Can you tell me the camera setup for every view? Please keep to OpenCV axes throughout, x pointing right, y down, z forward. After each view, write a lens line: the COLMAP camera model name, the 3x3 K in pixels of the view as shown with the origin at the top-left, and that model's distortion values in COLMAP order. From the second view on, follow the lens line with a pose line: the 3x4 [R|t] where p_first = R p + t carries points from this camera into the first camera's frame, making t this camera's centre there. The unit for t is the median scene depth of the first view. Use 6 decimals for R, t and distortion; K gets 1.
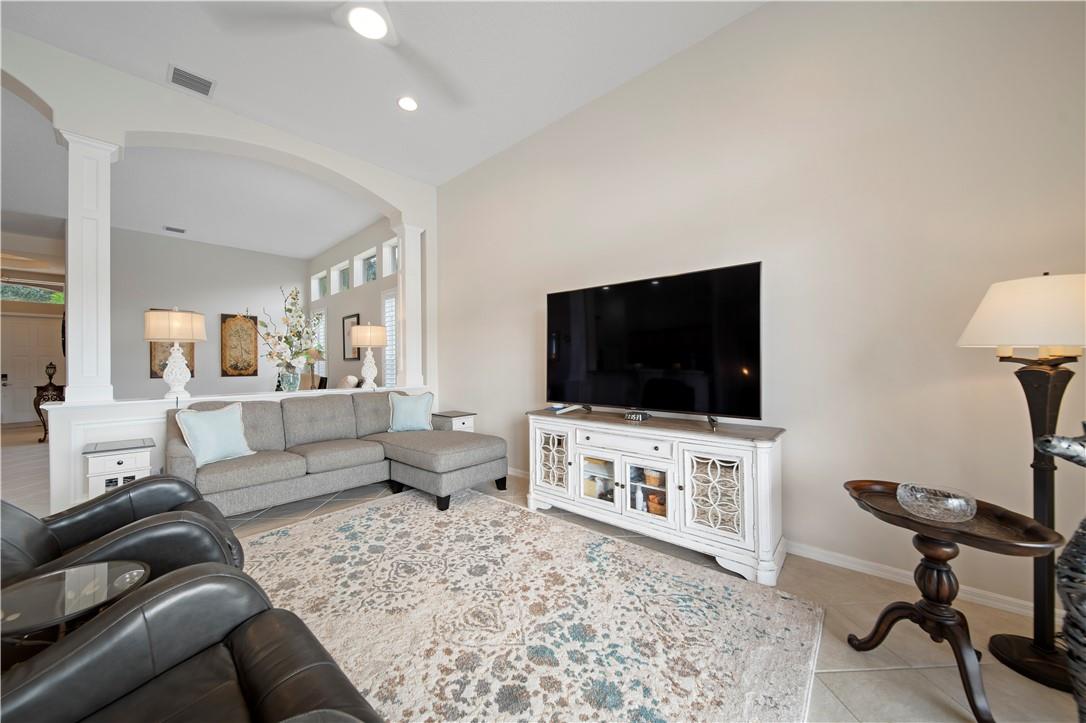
lens RADIAL K [[387.9, 0, 545.6], [0, 387.9, 361.2], [0, 0, 1]] dist [-0.000197, -0.002321]
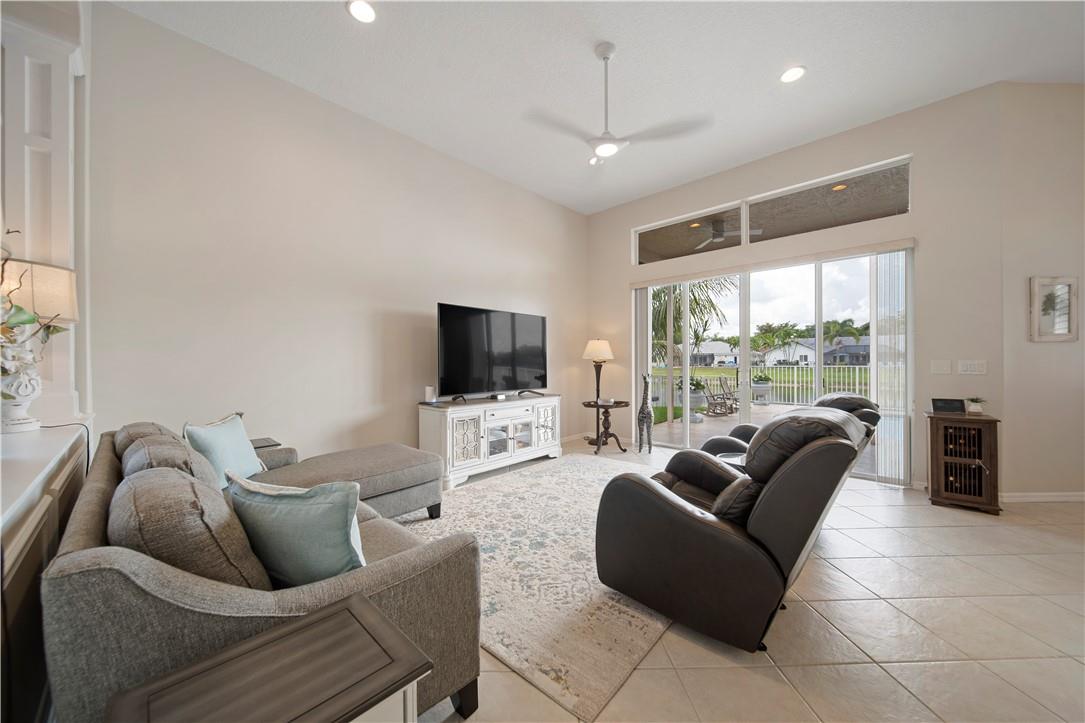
lens RADIAL K [[398.8, 0, 530.4], [0, 398.8, 360.5], [0, 0, 1]] dist [0.002092, 0.000021]
pose [[0.019820, 0.004909, 0.999792, -1.566380], [-0.004236, 0.999979, -0.004826, 0.003643], [-0.999795, -0.004139, 0.019840, 0.951953]]
